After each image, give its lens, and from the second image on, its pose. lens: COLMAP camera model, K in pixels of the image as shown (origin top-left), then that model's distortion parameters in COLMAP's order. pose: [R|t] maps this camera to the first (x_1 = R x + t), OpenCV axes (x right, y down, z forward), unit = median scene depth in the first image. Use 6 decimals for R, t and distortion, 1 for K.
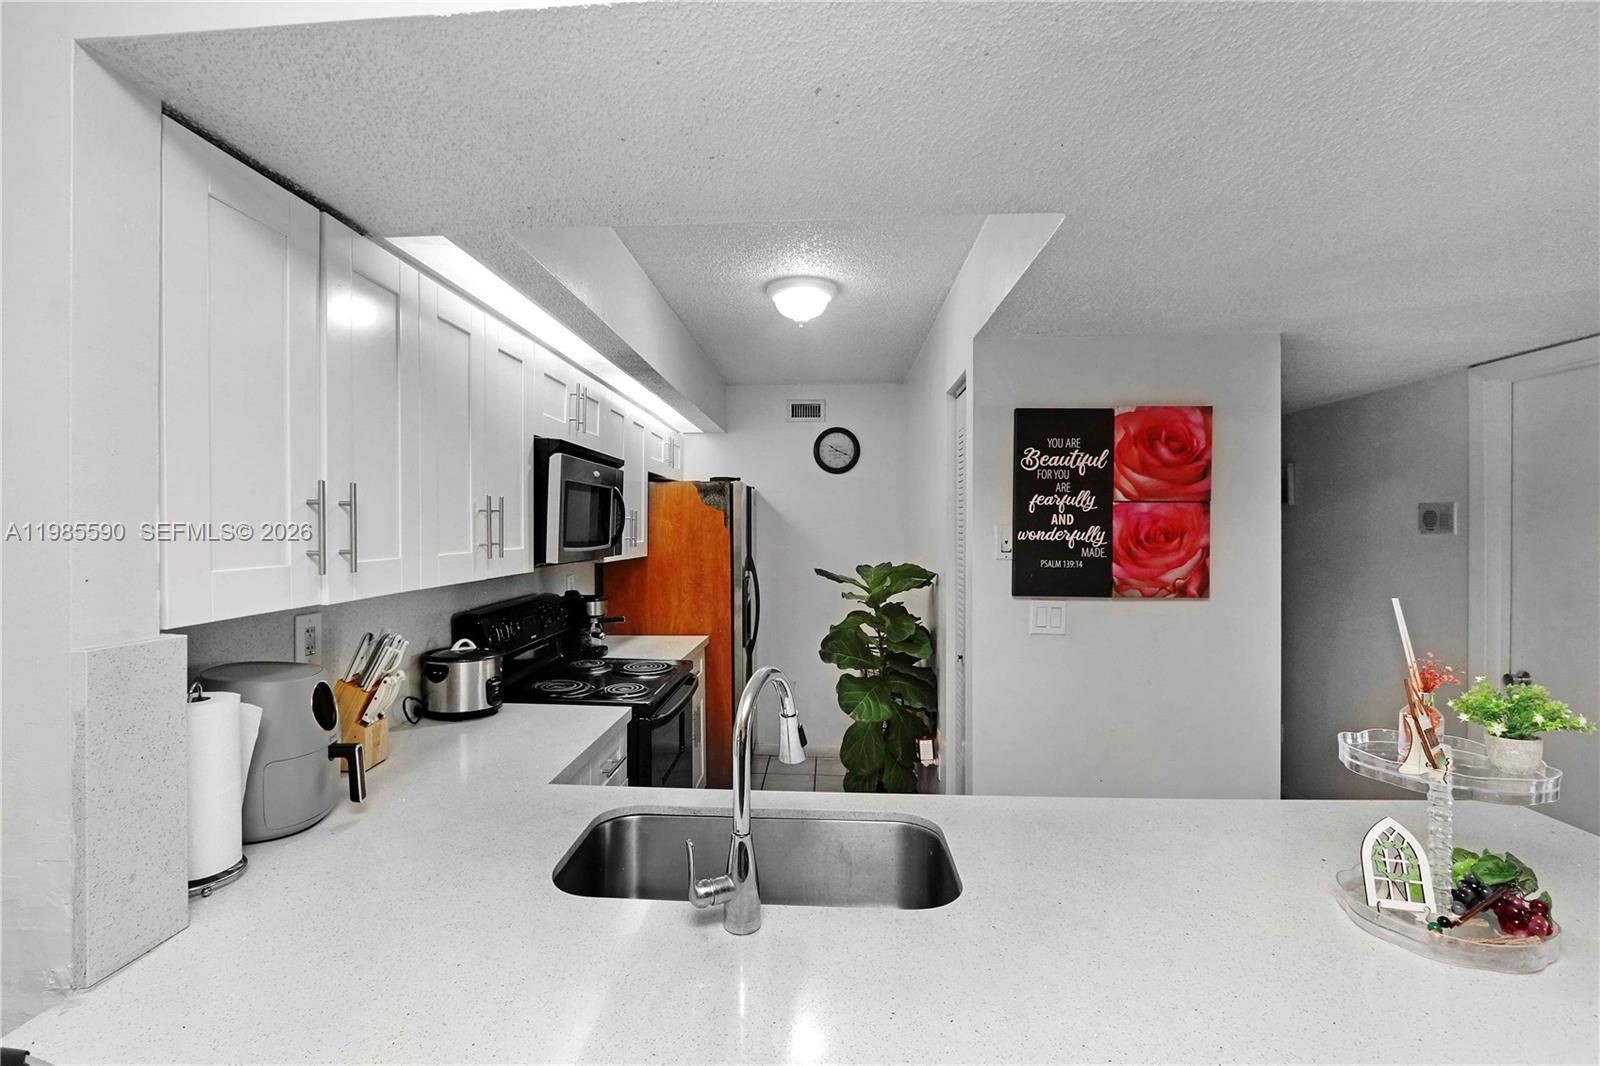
lens RADIAL K [[758.5, 0, 793.4], [0, 758.5, 536.7], [0, 0, 1]] dist [-0.016004, 0.000800]
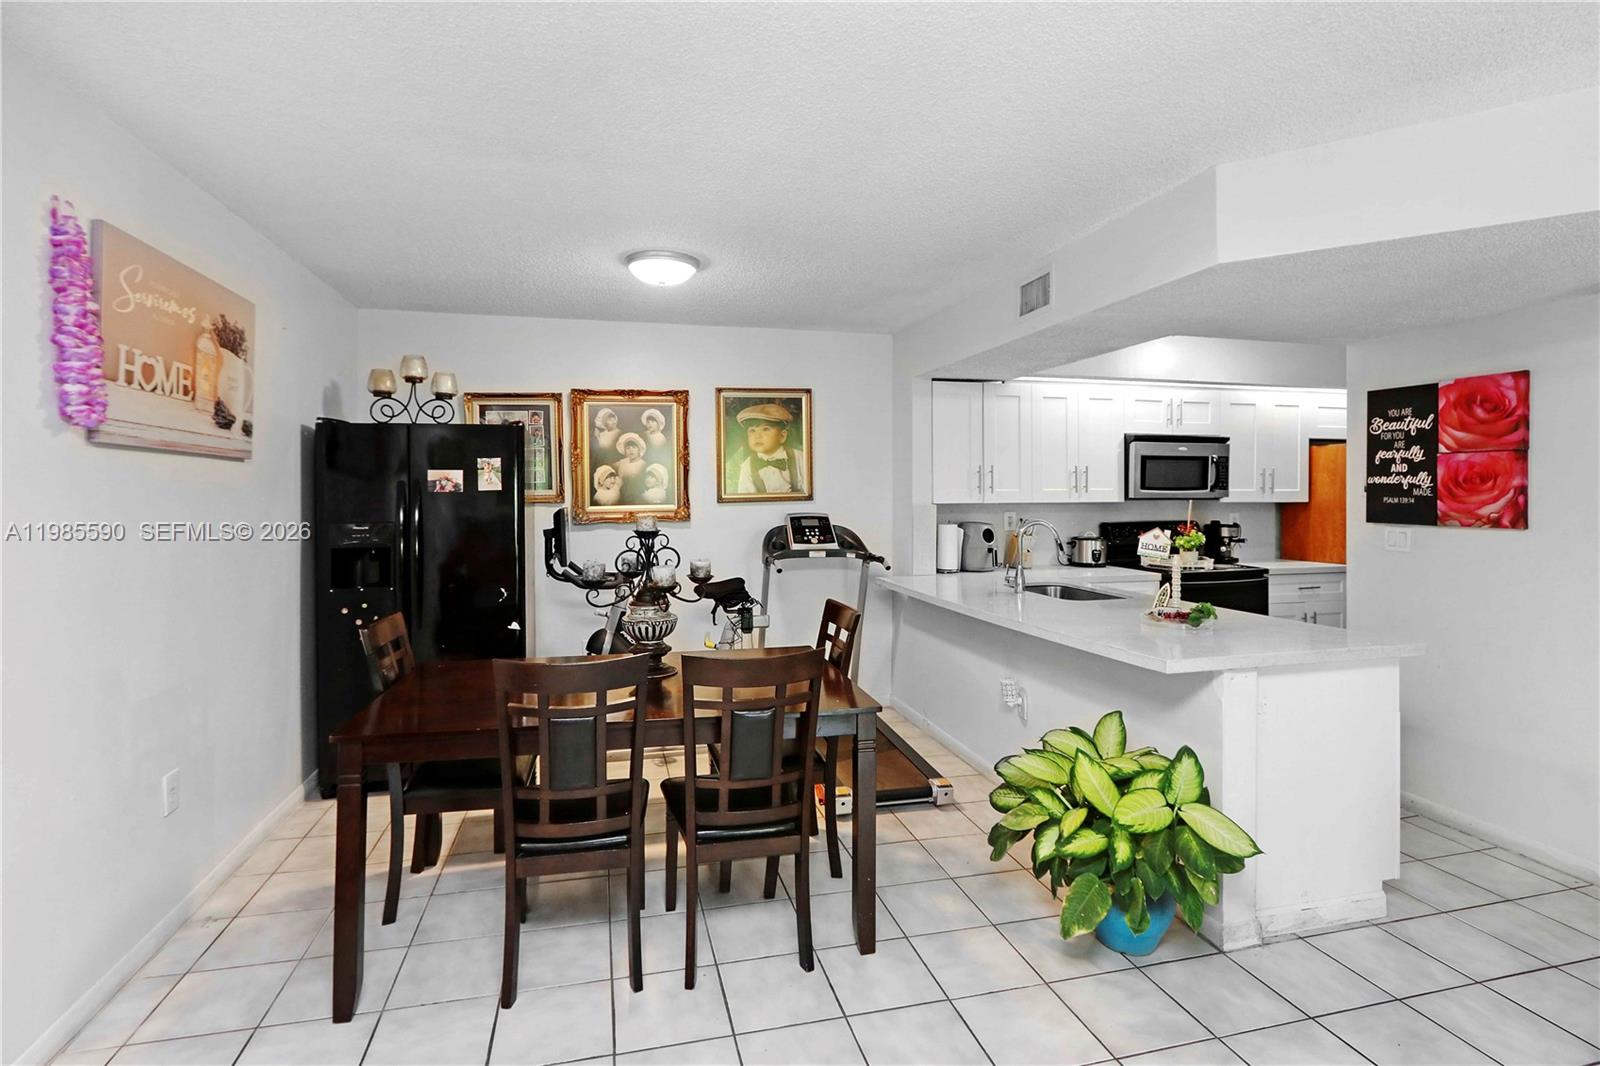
lens RADIAL K [[758.5, 0, 767.4], [0, 758.5, 476.2], [0, 0, 1]] dist [-0.016004, 0.000800]
pose [[0.292427, -0.020195, -0.956075, 1.318200], [-0.008703, 0.999679, -0.023778, 0.034467], [0.956248, 0.015274, 0.292157, -0.492168]]
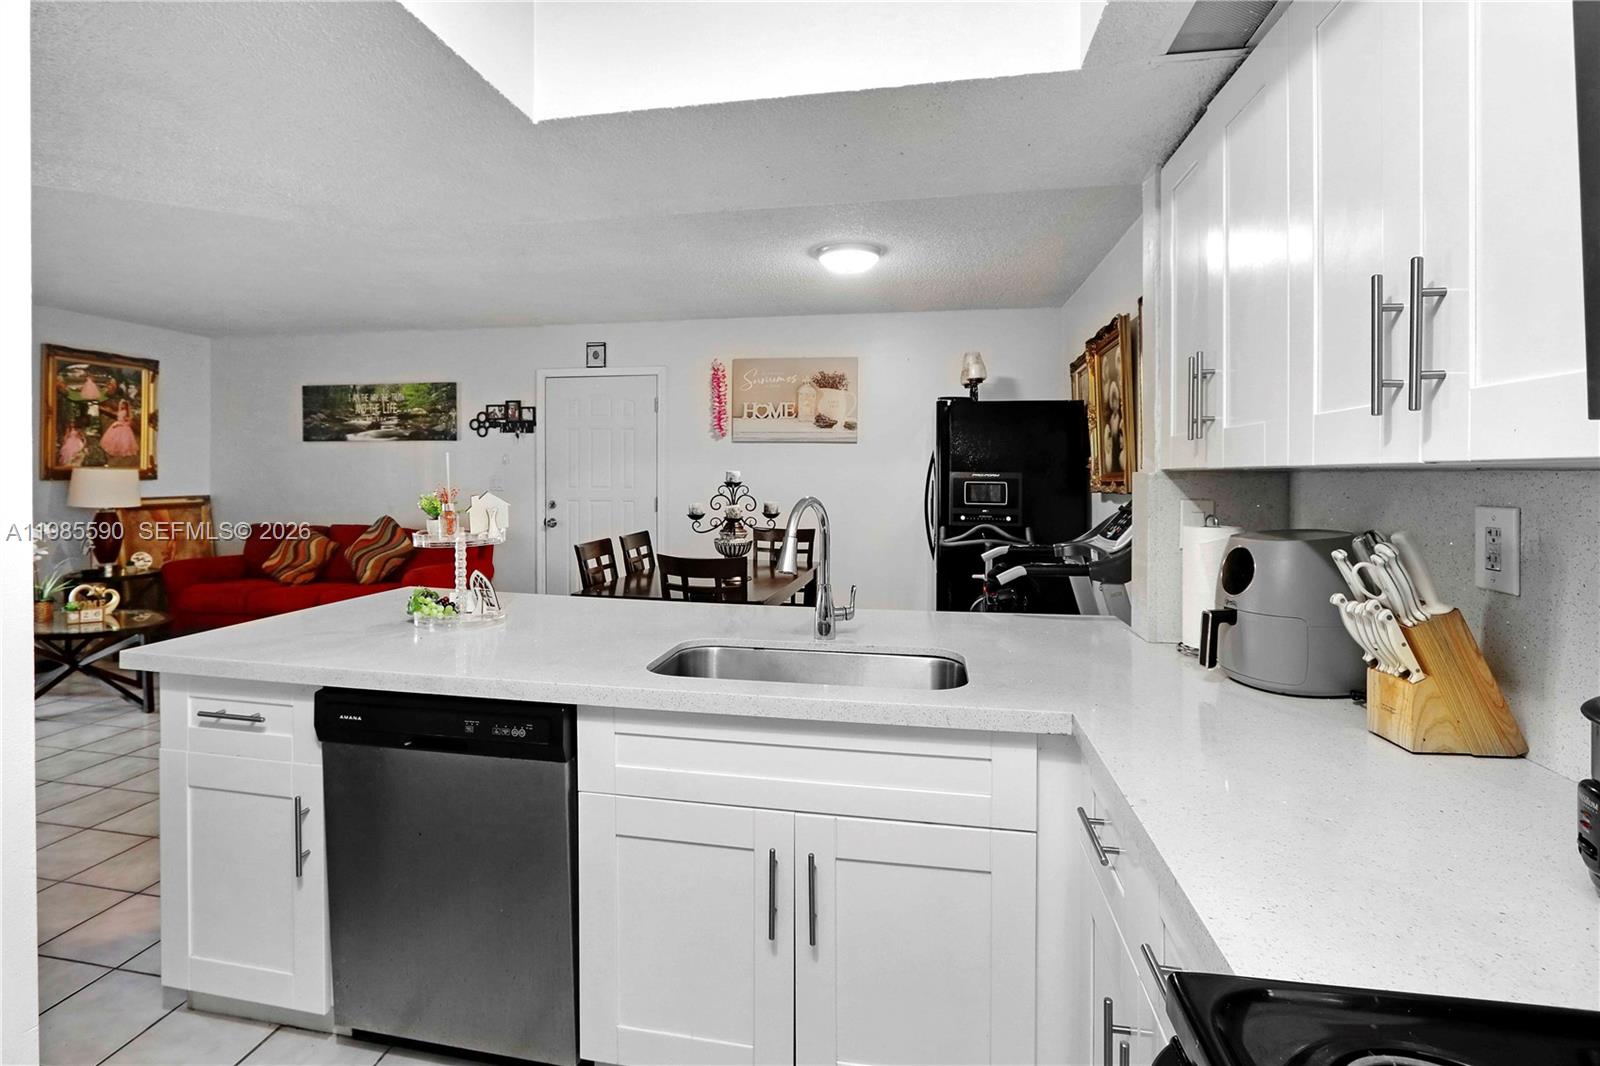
lens RADIAL K [[758.5, 0, 774.8], [0, 758.5, 481.6], [0, 0, 1]] dist [-0.016004, 0.000800]
pose [[-0.991908, -0.005299, 0.126844, -0.100980], [-0.002425, 0.999737, 0.022806, 0.051291], [-0.126932, 0.022314, -0.991660, 1.279195]]
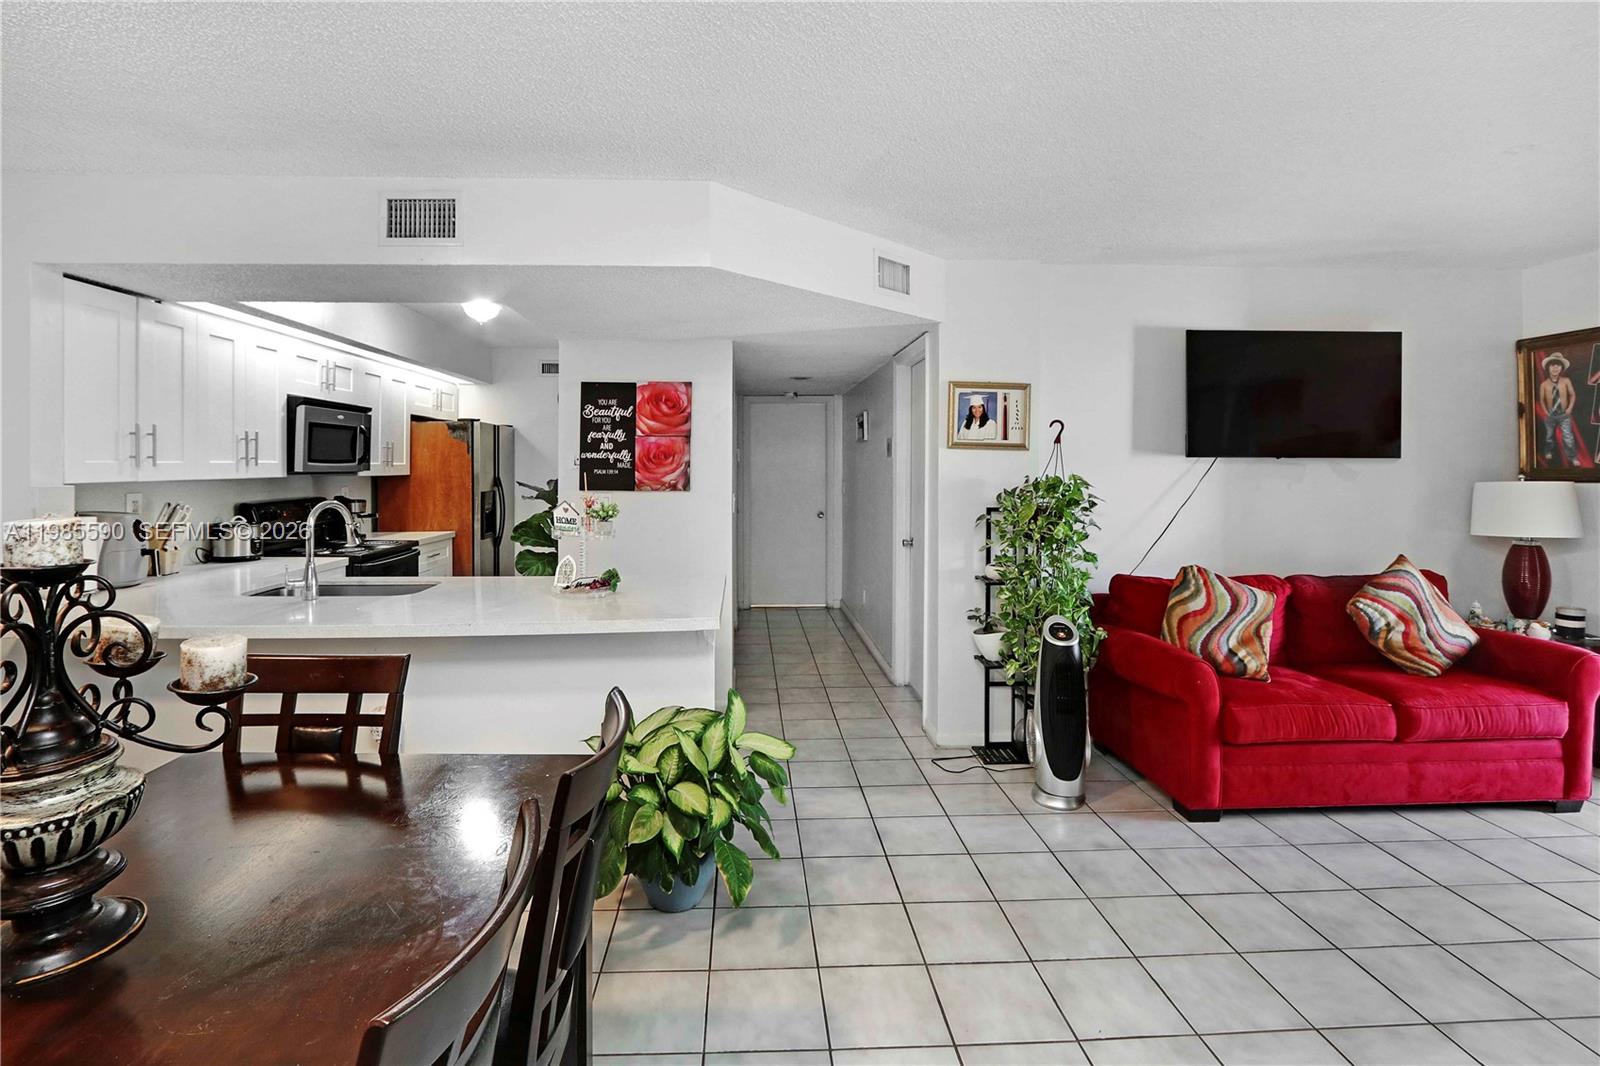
lens RADIAL K [[758.5, 0, 777.7], [0, 758.5, 477.9], [0, 0, 1]] dist [-0.016004, 0.000800]
pose [[0.993972, 0.000333, 0.109631, 0.553206], [-0.000816, 0.999990, 0.004358, 0.041990], [-0.109628, -0.004421, 0.993963, -0.767016]]
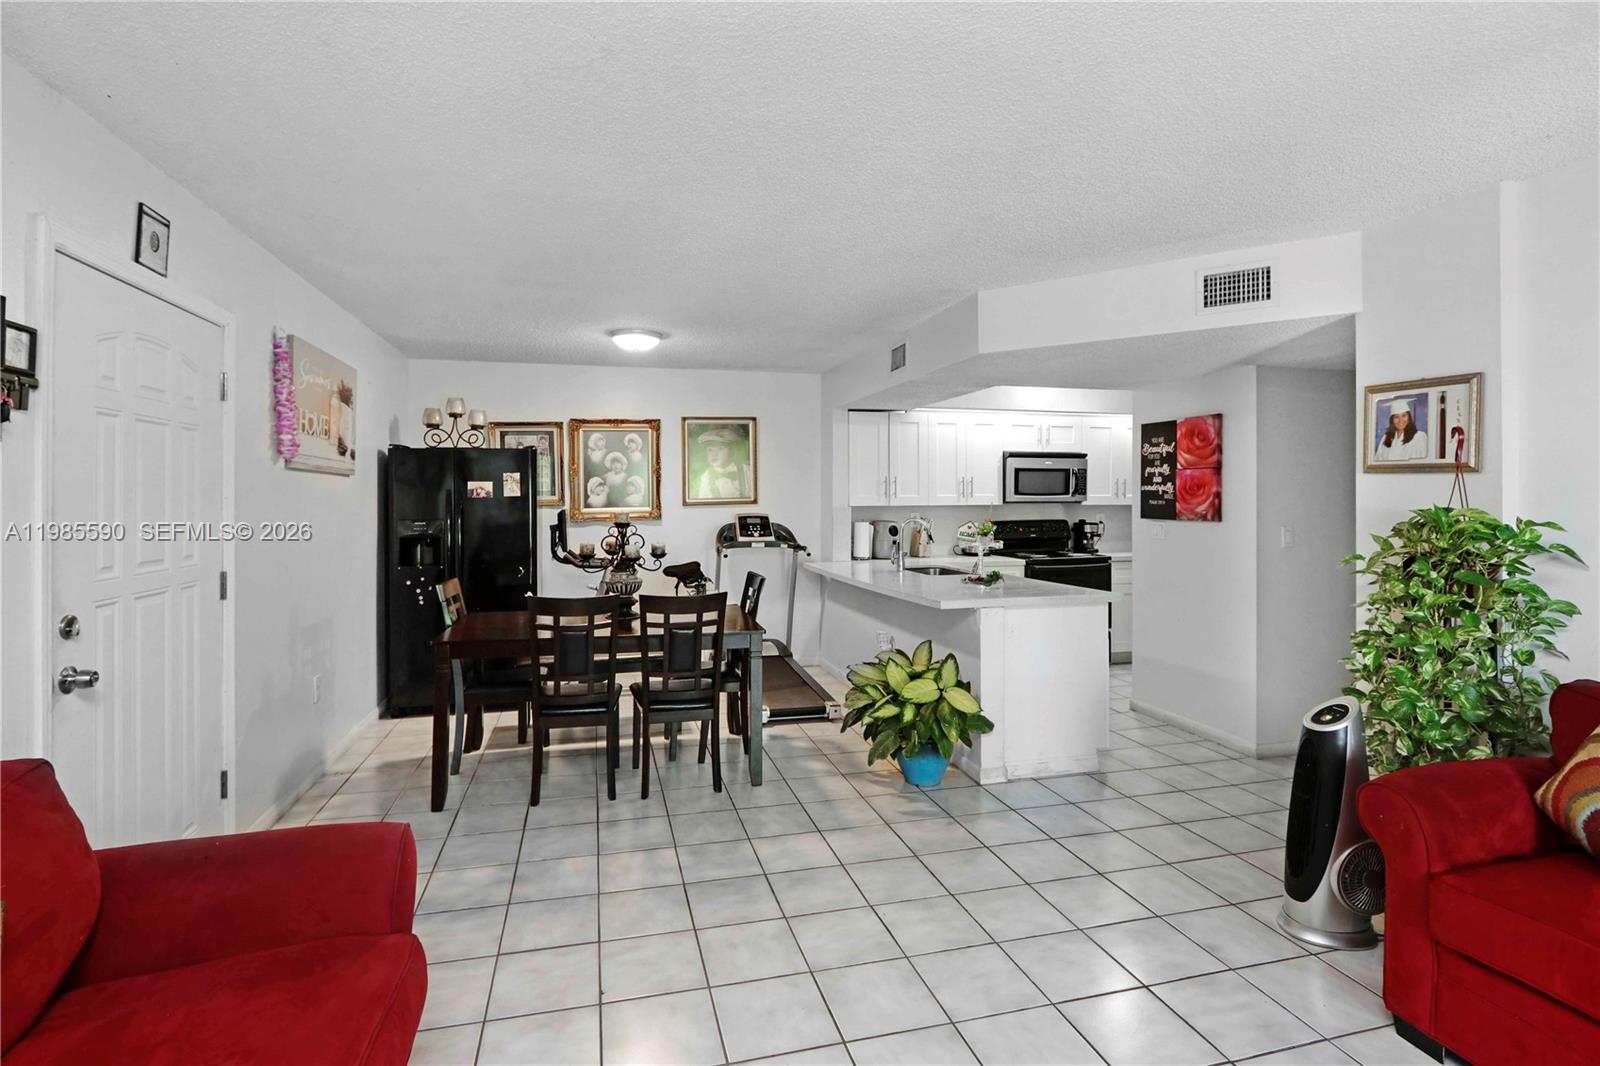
lens RADIAL K [[758.5, 0, 762.3], [0, 758.5, 467.8], [0, 0, 1]] dist [-0.016004, 0.000800]
pose [[0.293663, -0.038898, -0.955117, 1.901869], [-0.007145, 0.999054, -0.042885, 0.037709], [0.955882, 0.019418, 0.293108, -0.532779]]
